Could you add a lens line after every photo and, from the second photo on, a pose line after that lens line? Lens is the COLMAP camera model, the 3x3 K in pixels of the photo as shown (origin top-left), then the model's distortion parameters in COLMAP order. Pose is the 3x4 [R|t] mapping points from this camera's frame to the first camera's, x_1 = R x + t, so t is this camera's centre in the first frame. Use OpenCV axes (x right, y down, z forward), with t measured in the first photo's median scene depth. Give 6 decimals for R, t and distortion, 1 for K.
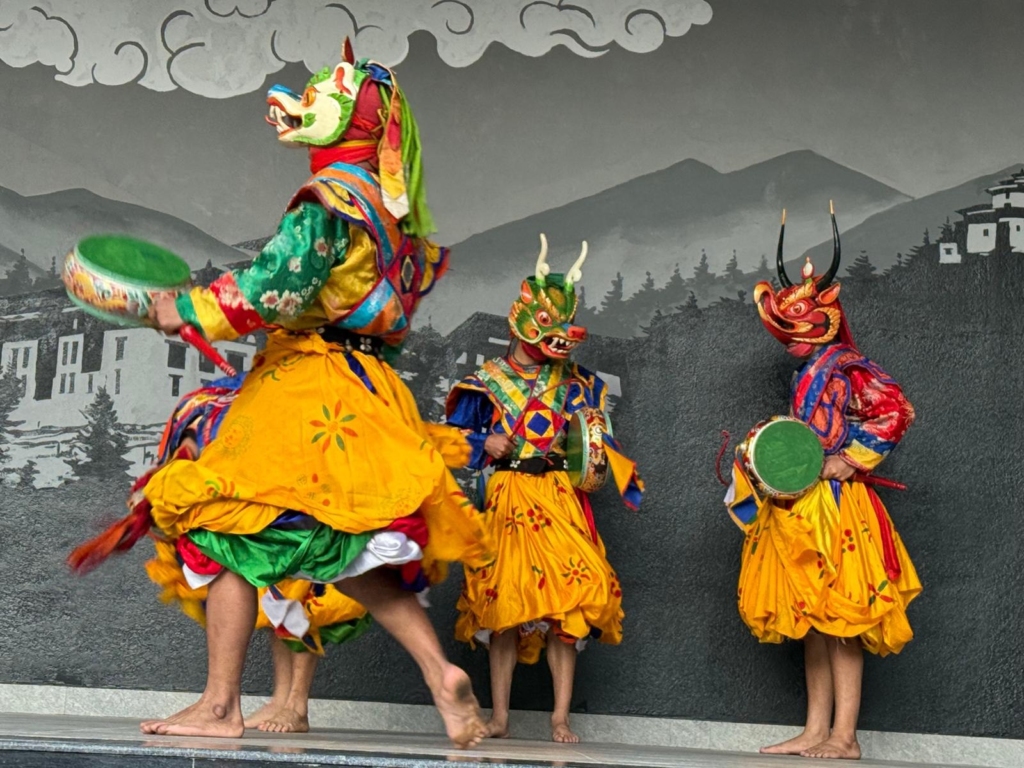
lens RADIAL K [[2257.3, 0, 511.6], [0, 2257.3, 384.2], [0, 0, 1]] dist [0.149519, 0.000000]
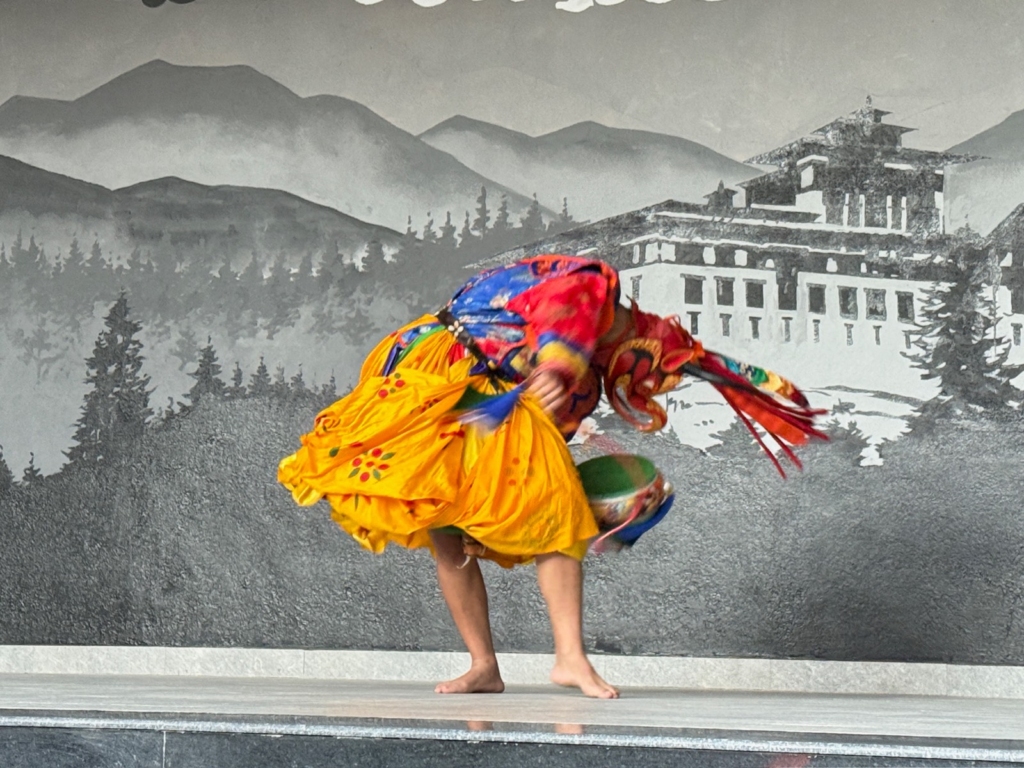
lens RADIAL K [[2515.1, 0, 507.9], [0, 2515.1, 376.2], [0, 0, 1]] dist [0.134952, 0.000000]
pose [[0.894045, -0.083413, -0.440142, 0.227551], [0.093059, 0.995661, 0.000337, 0.014501], [0.438204, -0.041260, 0.897928, 0.058116]]
